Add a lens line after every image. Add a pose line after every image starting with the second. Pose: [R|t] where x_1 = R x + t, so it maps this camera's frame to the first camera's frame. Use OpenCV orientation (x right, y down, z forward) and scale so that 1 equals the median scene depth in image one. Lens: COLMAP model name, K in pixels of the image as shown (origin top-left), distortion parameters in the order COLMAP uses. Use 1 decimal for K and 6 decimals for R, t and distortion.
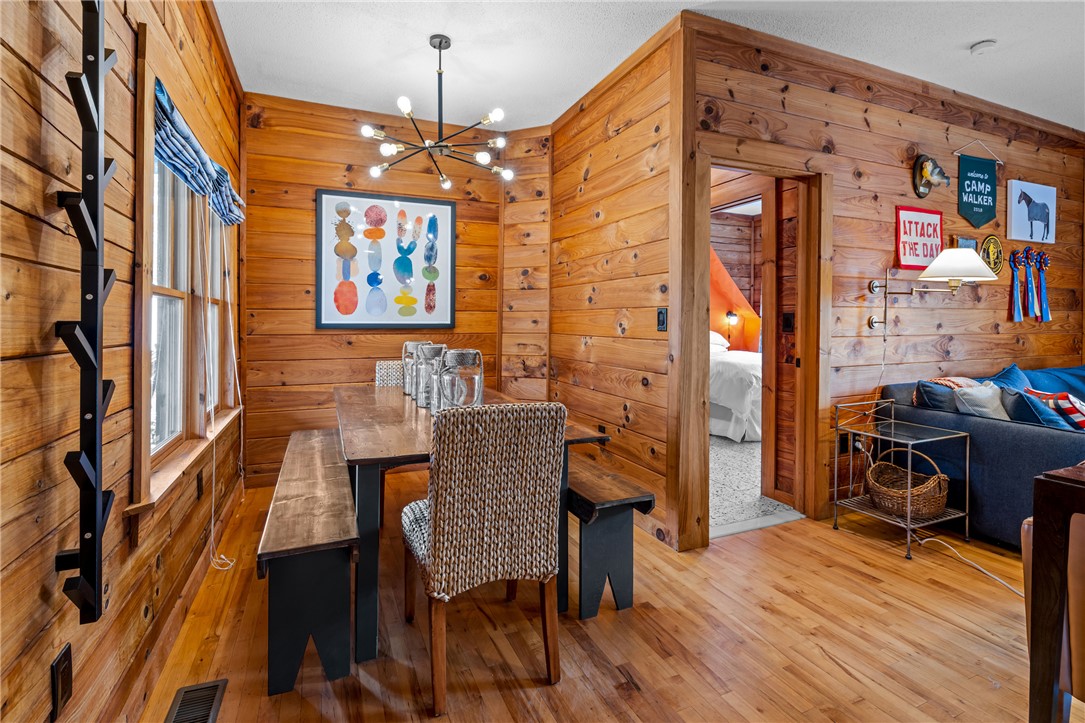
lens RADIAL K [[504.6, 0, 540.7], [0, 504.6, 322.0], [0, 0, 1]] dist [-0.001373, -0.000090]
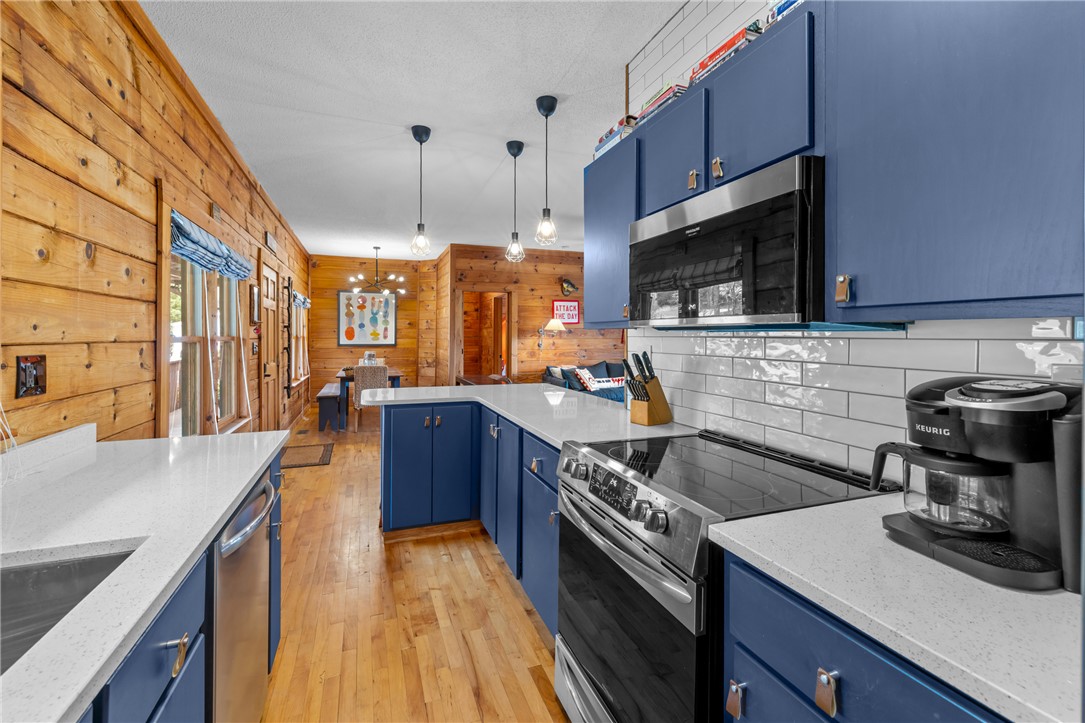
lens RADIAL K [[469.4, 0, 544.8], [0, 469.4, 337.4], [0, 0, 1]] dist [-0.000041, -0.000088]
pose [[0.998810, 0.001433, -0.048746, 0.699510], [-0.001168, 0.999984, 0.005464, -0.044238], [0.048753, -0.005400, 0.998796, -1.285600]]
